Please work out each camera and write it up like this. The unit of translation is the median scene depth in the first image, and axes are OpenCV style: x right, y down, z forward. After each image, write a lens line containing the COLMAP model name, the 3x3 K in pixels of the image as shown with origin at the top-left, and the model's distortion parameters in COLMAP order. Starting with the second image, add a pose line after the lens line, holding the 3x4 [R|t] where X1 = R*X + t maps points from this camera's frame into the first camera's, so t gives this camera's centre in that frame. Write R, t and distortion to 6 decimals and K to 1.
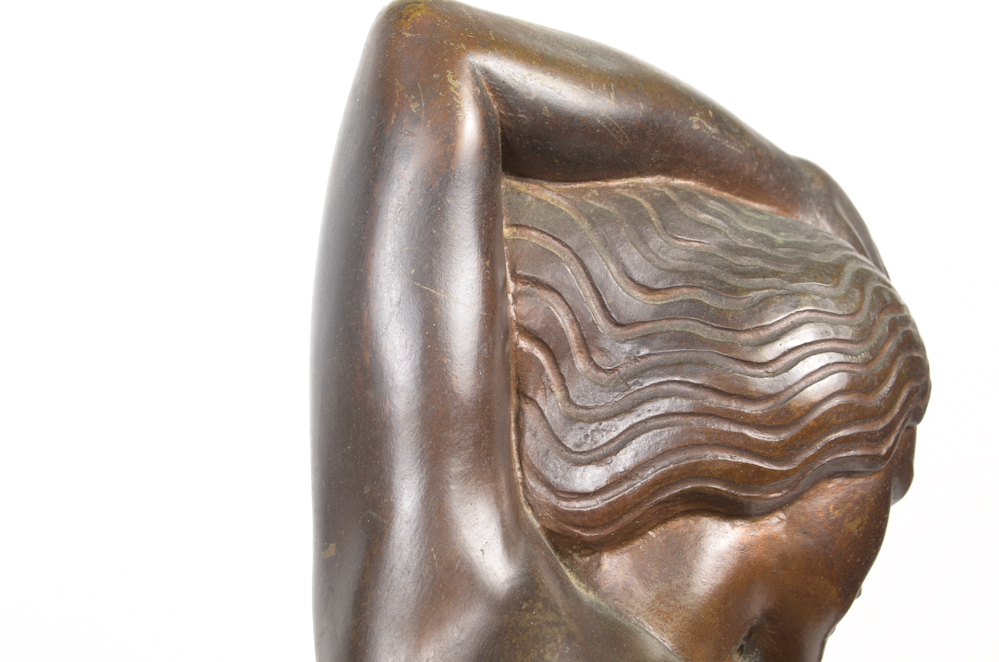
lens RADIAL K [[1447.4, 0, 499.5], [0, 1447.4, 336.1], [0, 0, 1]] dist [0.008017, 0.000000]
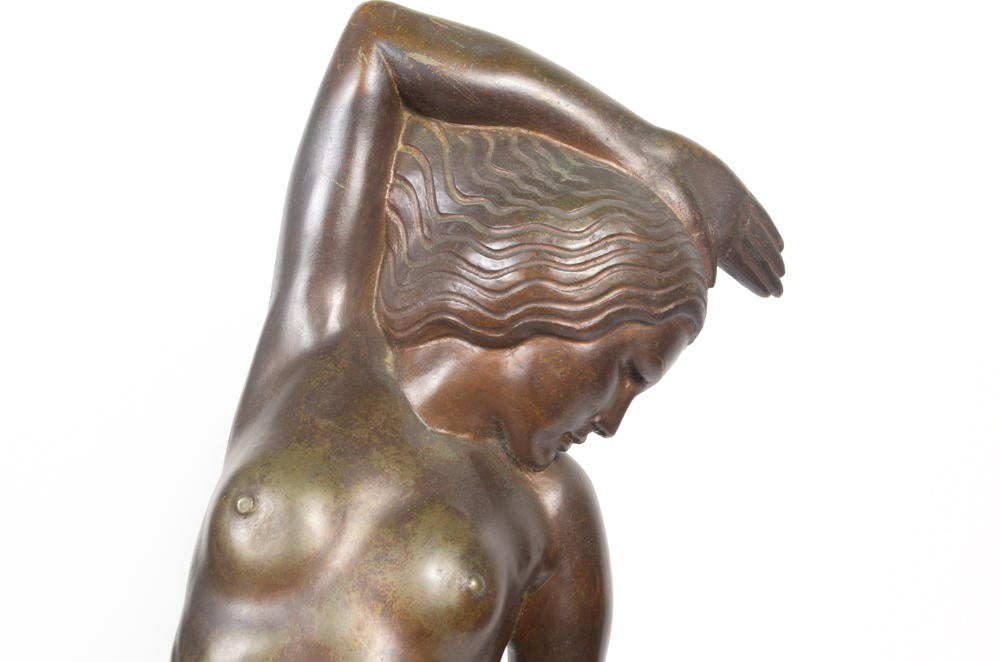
lens RADIAL K [[1447.4, 0, 501.2], [0, 1447.4, 327.4], [0, 0, 1]] dist [0.008017, 0.000000]
pose [[0.796765, 0.203365, -0.569042, 1.060561], [-0.179348, 0.978823, 0.098692, -0.053656], [0.577062, 0.023422, 0.816365, -0.273128]]
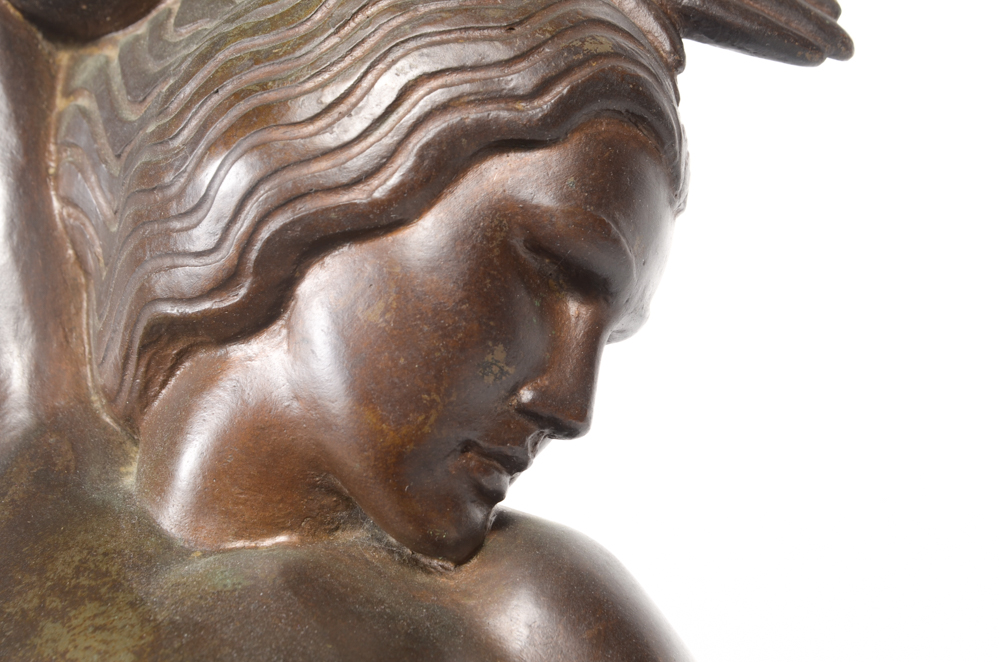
lens RADIAL K [[1447.4, 0, 498.2], [0, 1447.4, 332.0], [0, 0, 1]] dist [0.008017, 0.000000]
pose [[0.623457, -0.255824, -0.738820, 0.792159], [0.195662, 0.965938, -0.169355, 0.265298], [0.756979, -0.038973, 0.652275, 0.599297]]
